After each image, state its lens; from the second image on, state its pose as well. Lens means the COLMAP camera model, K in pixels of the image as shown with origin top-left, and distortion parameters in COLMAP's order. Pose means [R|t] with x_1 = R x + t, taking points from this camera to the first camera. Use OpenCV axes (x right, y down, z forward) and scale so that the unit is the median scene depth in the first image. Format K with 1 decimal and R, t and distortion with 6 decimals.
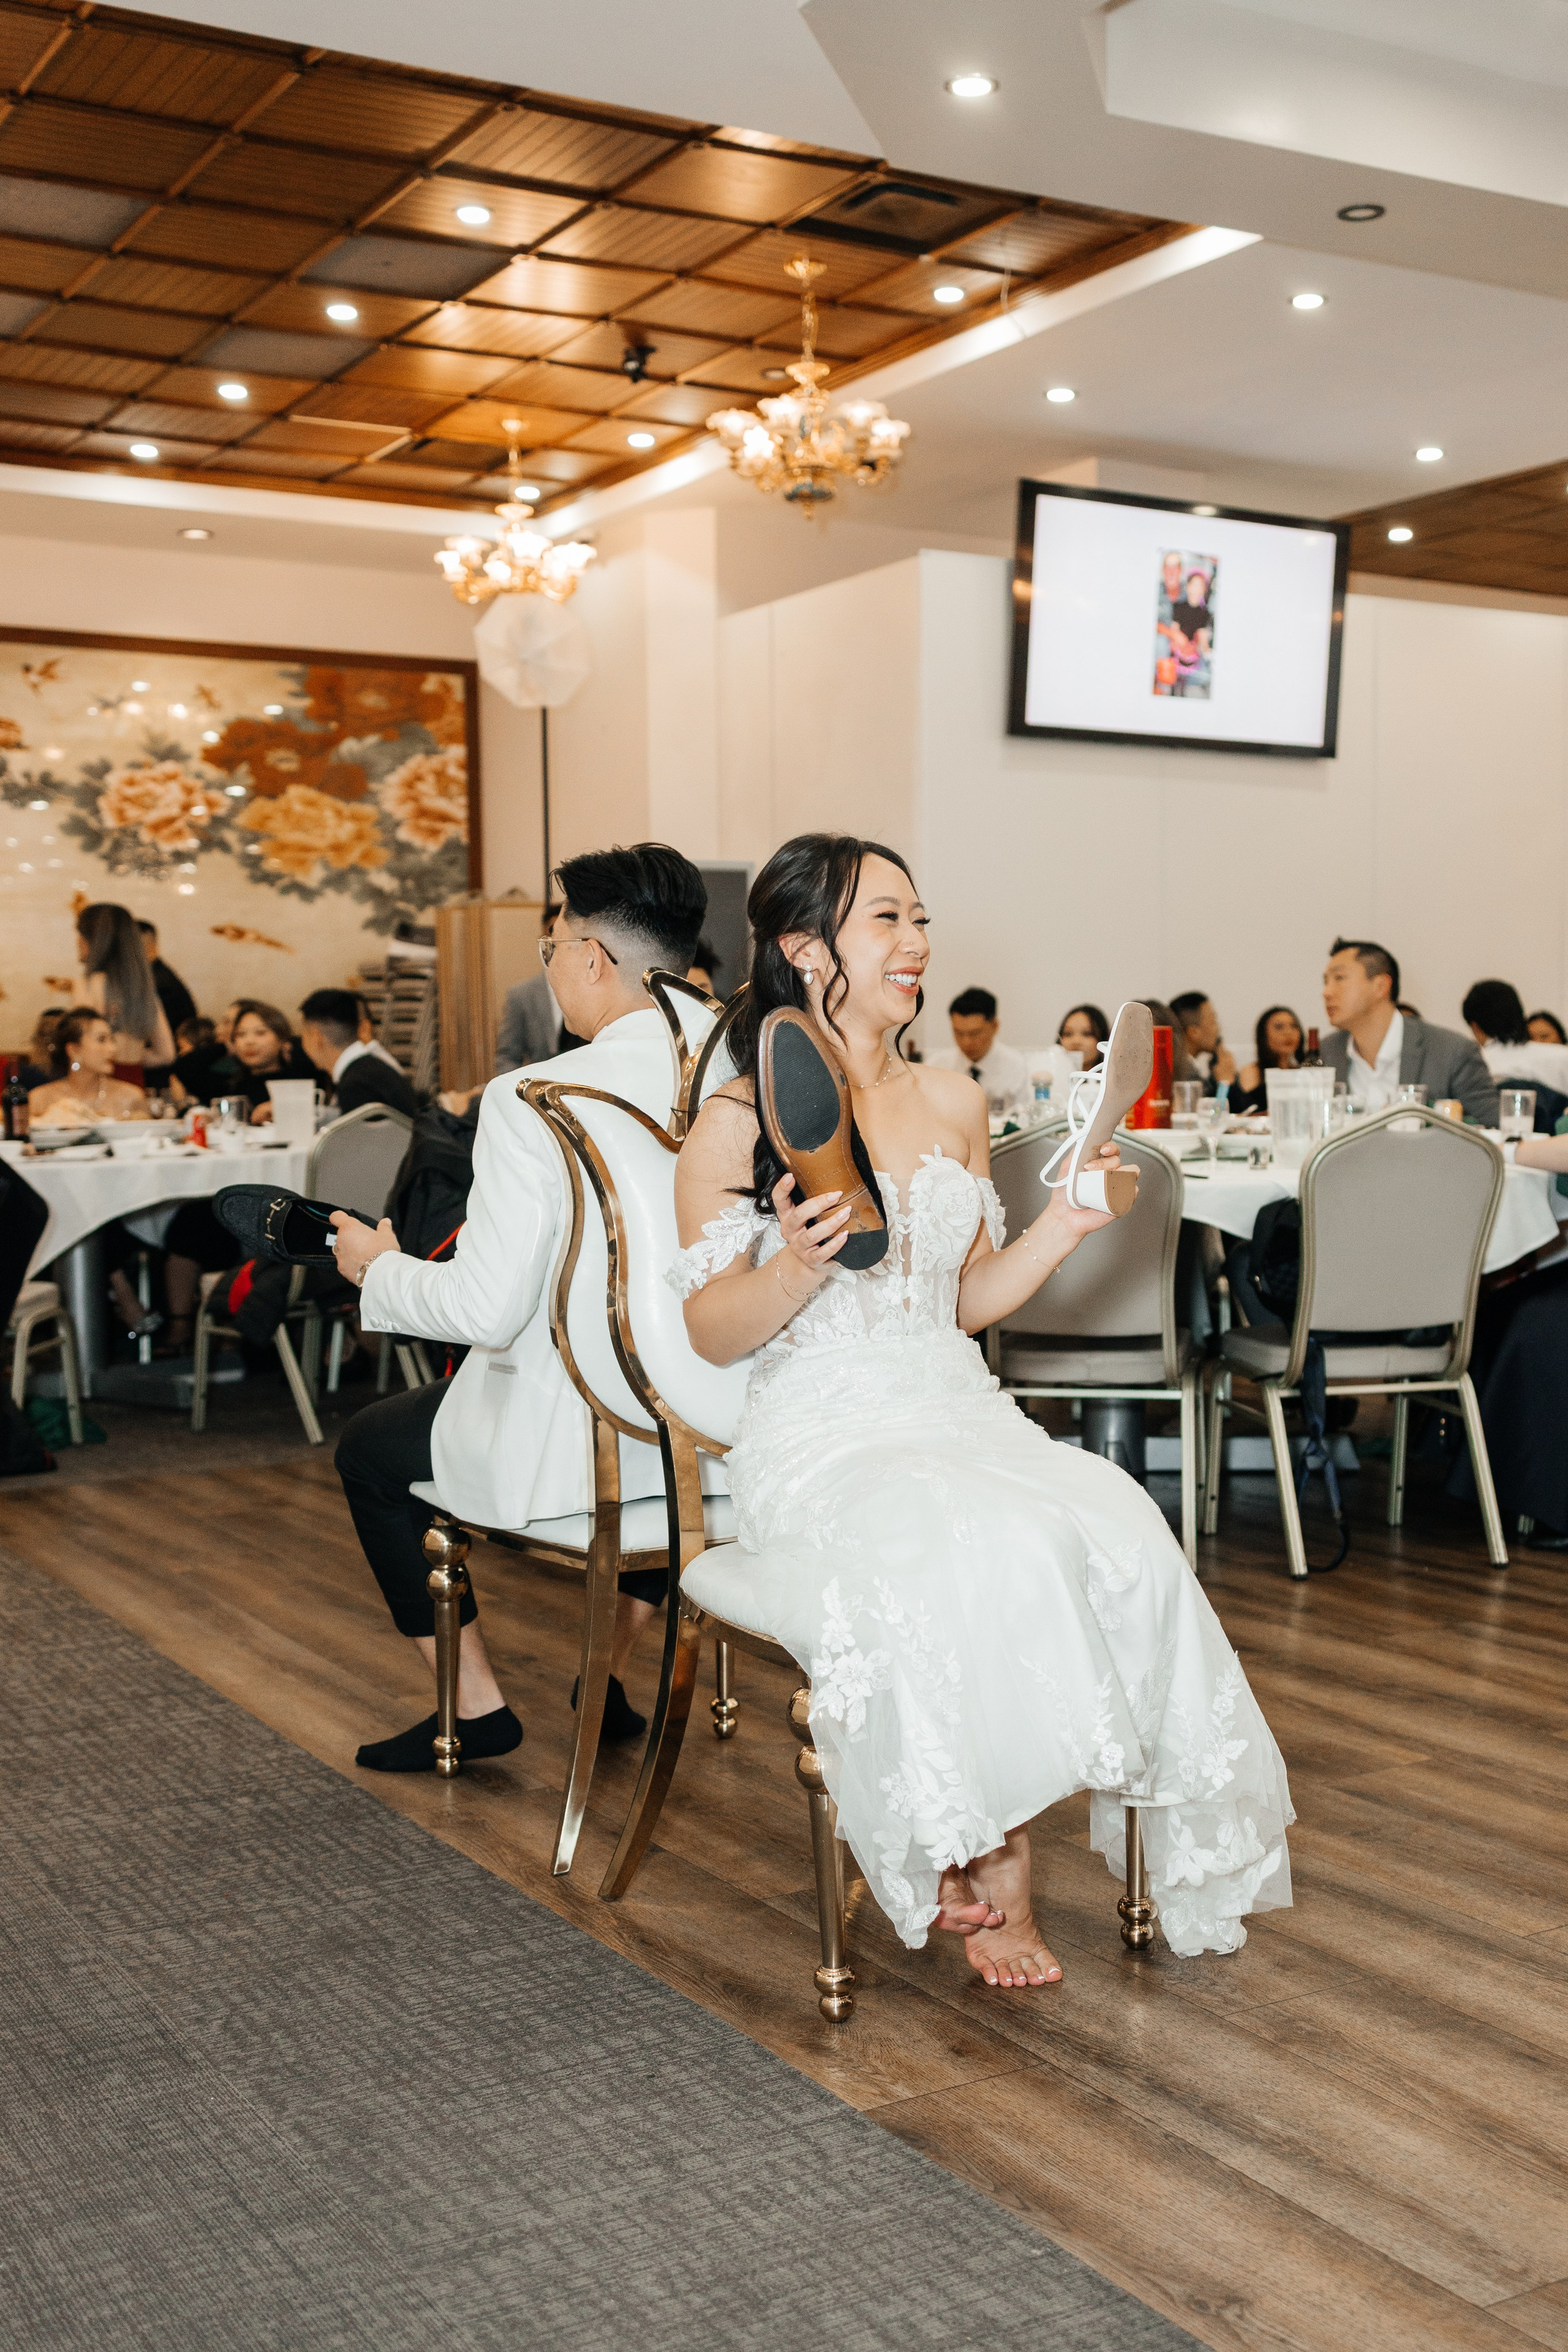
lens RADIAL K [[2594.7, 0, 855.3], [0, 2594.7, 1265.0], [0, 0, 1]] dist [0.021116, -0.000206]
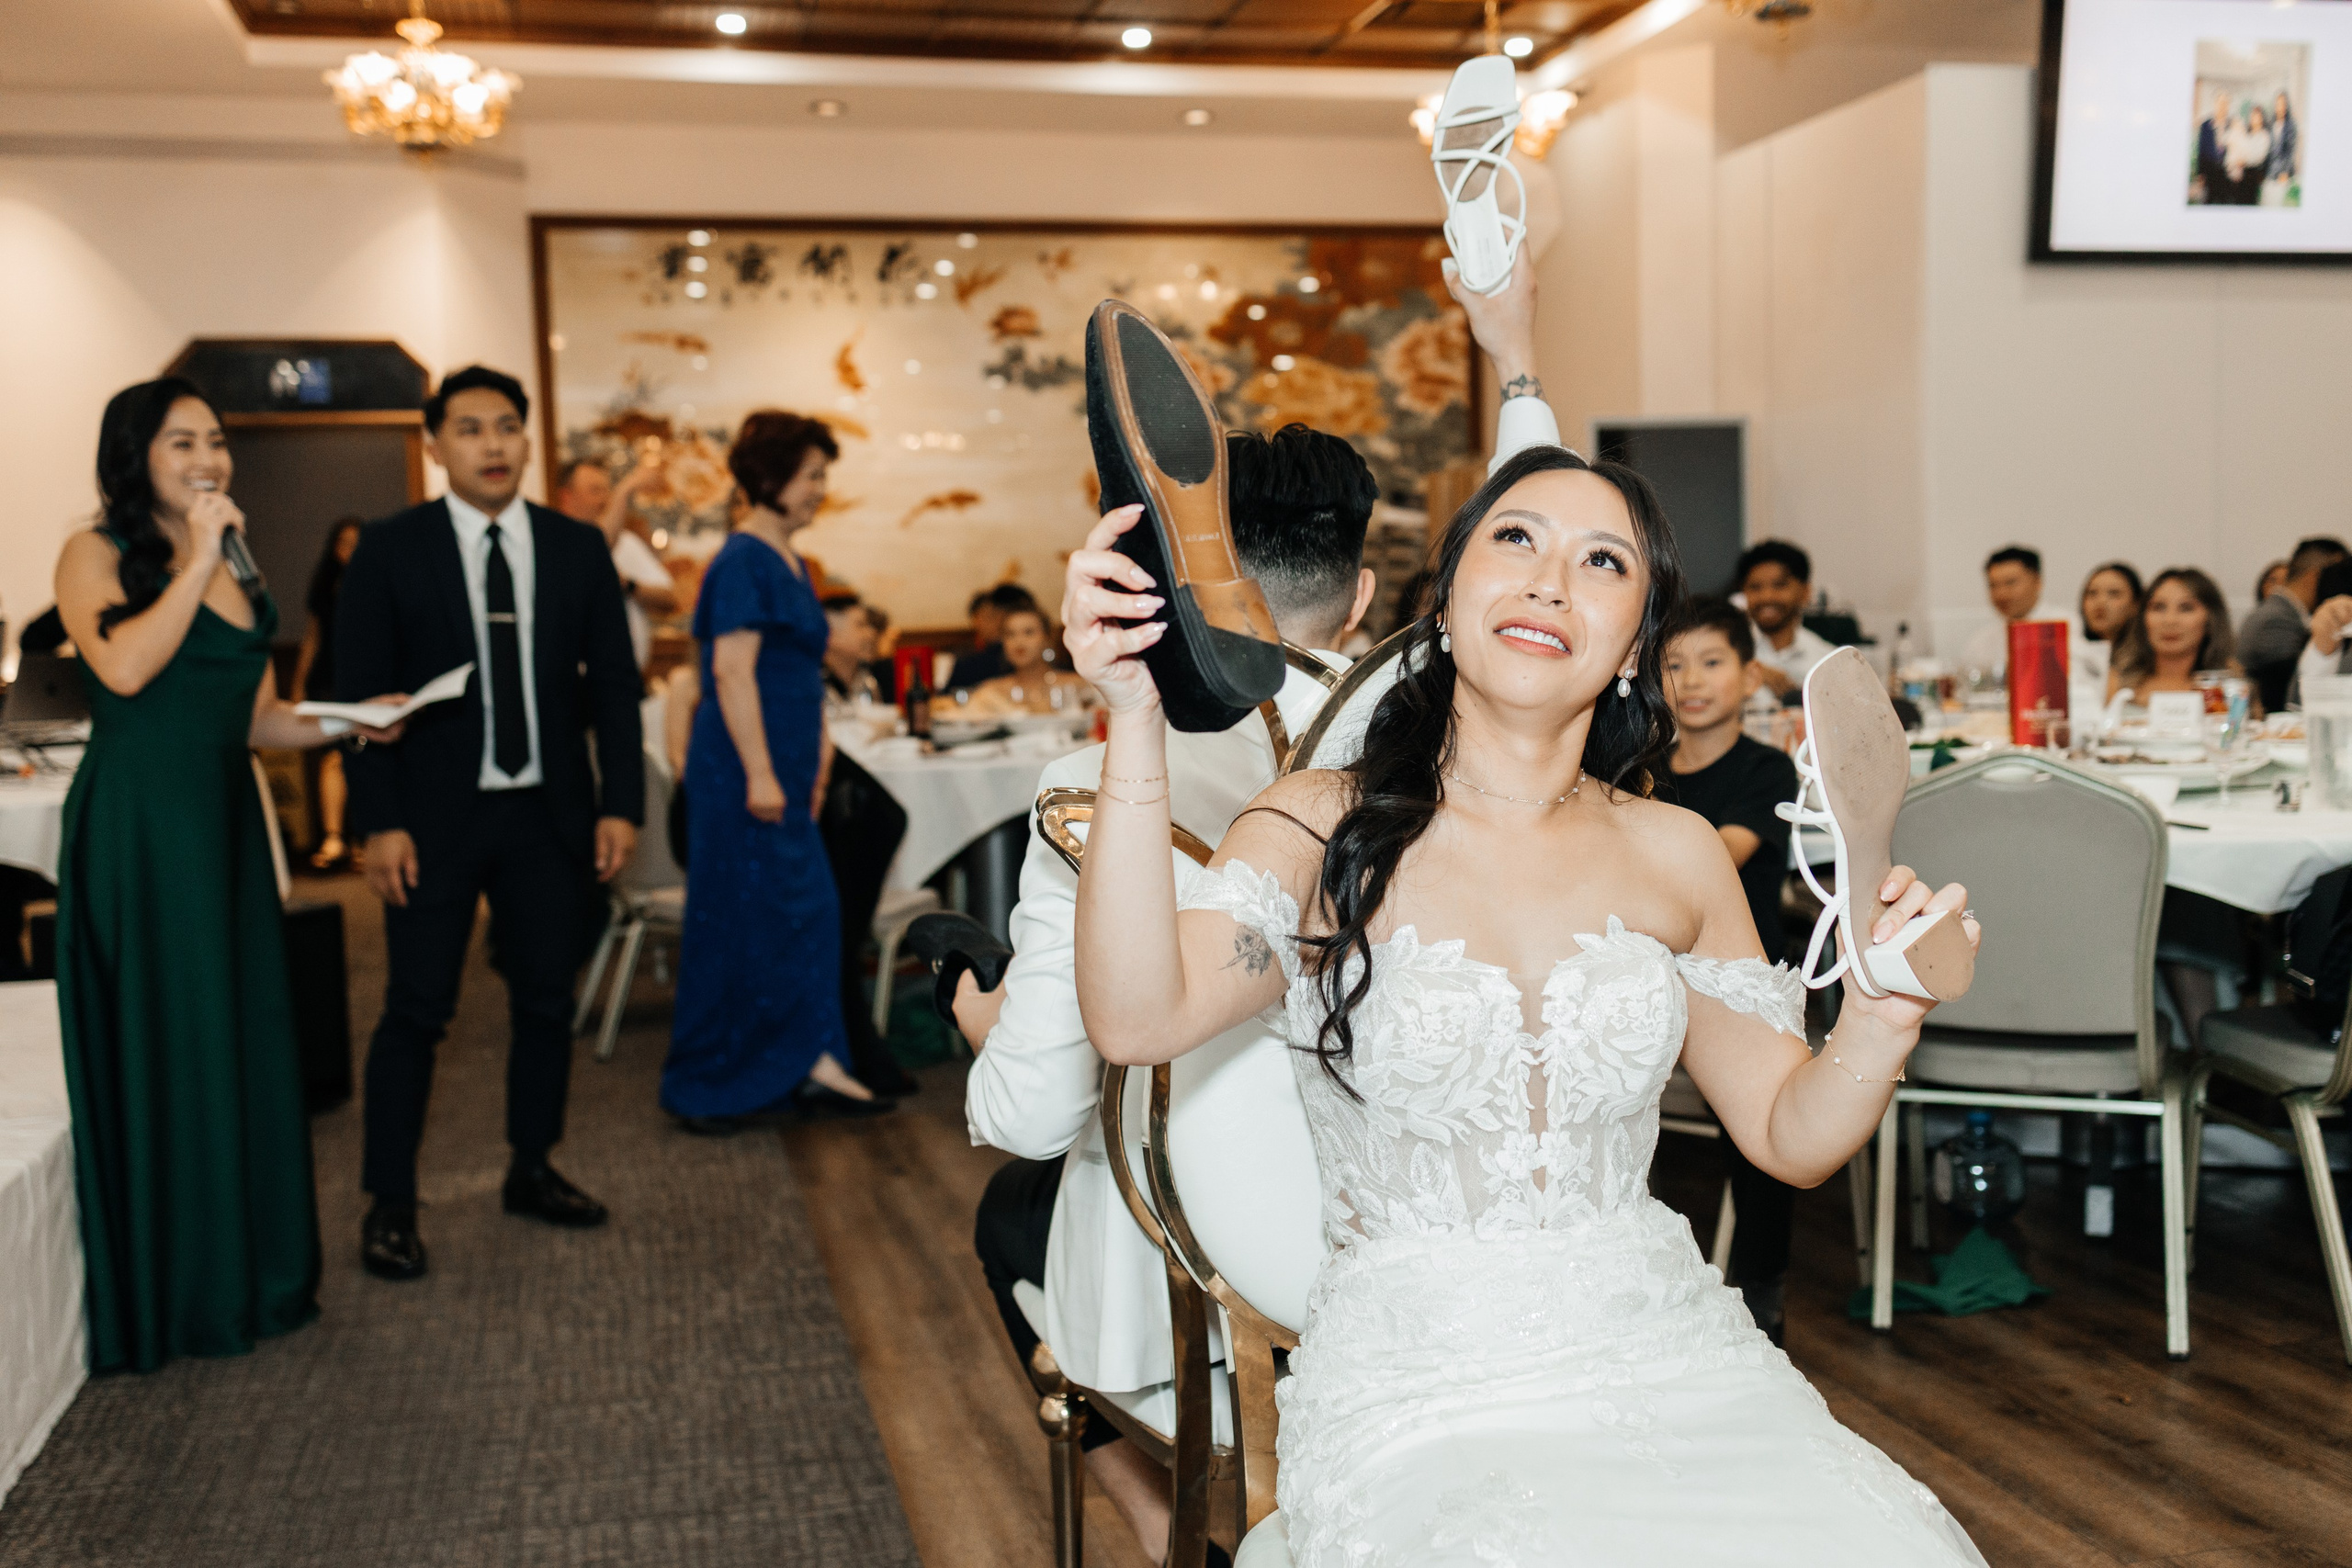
lens RADIAL K [[2376.8, 0, 1194.9], [0, 2376.8, 767.8], [0, 0, 1]] dist [0.061861, -0.042752]
pose [[0.954910, 0.004305, -0.296863, 0.024896], [-0.006392, 0.999961, -0.006058, -0.017887], [0.296826, 0.007682, 0.954901, 0.098528]]
